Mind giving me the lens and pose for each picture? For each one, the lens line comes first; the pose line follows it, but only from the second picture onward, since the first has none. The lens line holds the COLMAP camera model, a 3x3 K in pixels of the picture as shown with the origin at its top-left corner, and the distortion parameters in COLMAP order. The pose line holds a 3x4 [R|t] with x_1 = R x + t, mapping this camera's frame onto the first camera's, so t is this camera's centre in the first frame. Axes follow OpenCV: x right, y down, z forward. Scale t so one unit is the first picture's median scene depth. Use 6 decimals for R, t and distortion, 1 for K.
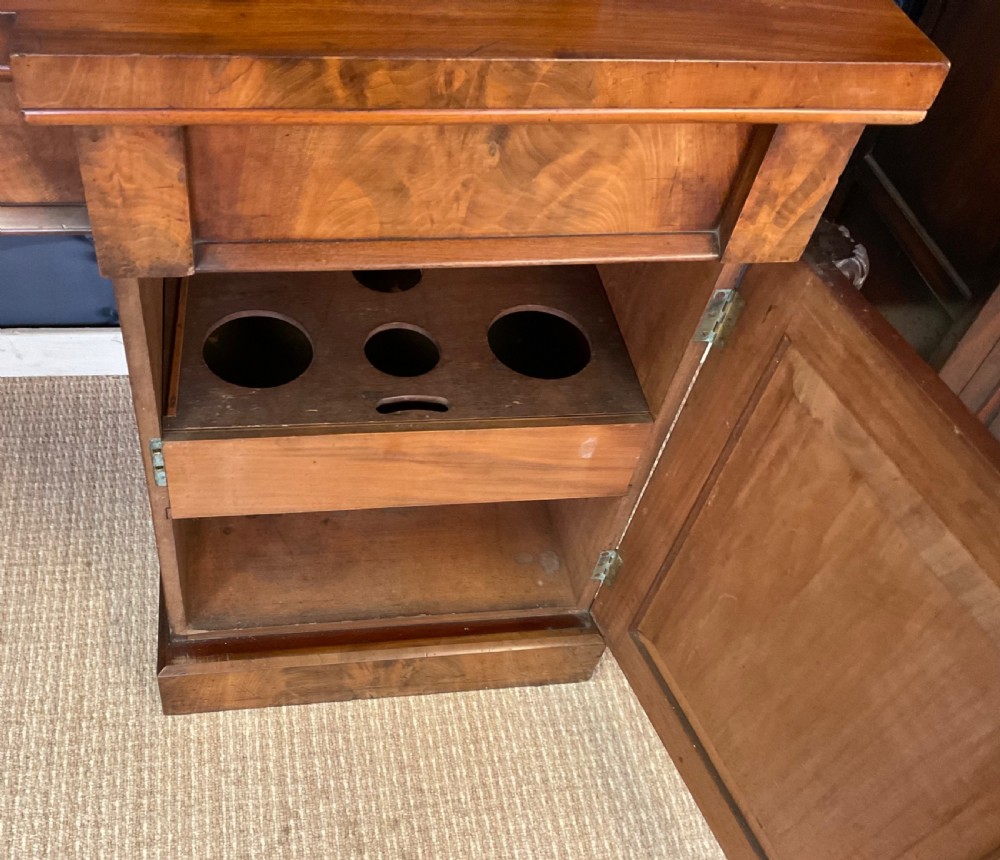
lens RADIAL K [[970.7, 0, 382.9], [0, 970.7, 397.0], [0, 0, 1]] dist [0.023687, 0.000000]
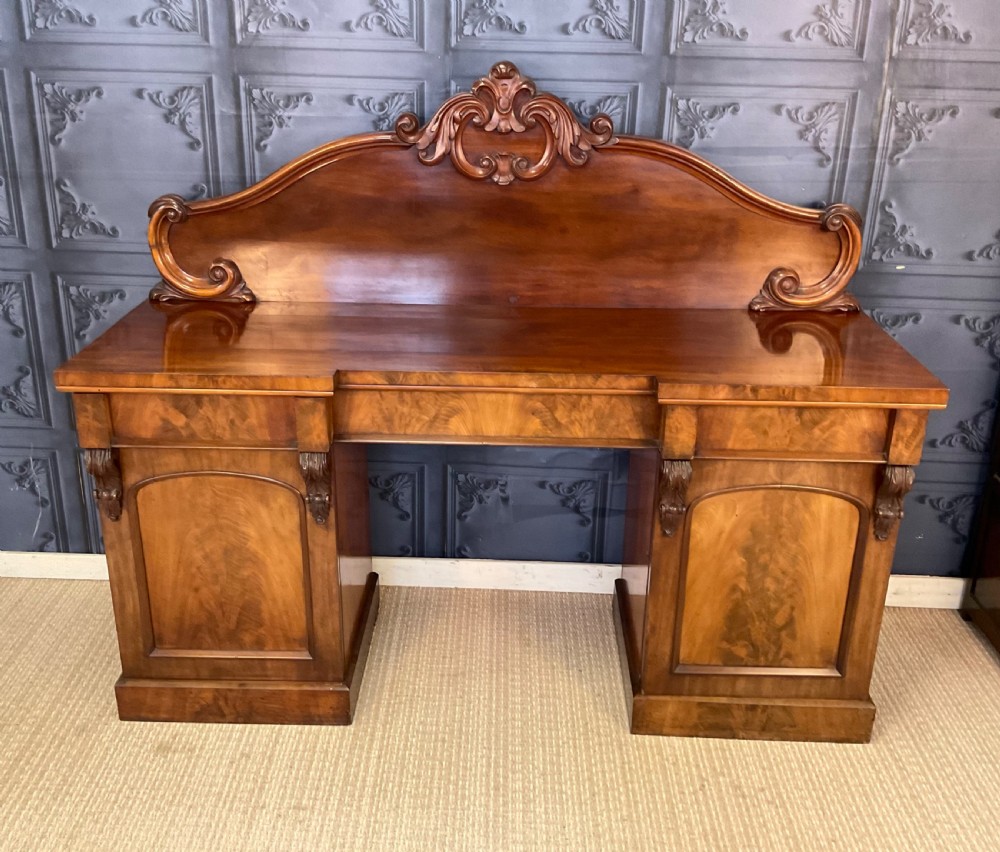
lens RADIAL K [[1015.3, 0, 477.2], [0, 1015.3, 392.4], [0, 0, 1]] dist [0.032425, 0.000000]
pose [[0.984230, -0.002085, -0.176879, -0.179761], [-0.075459, 0.899437, -0.430487, 0.650387], [0.159989, 0.437046, 0.885096, -1.169470]]
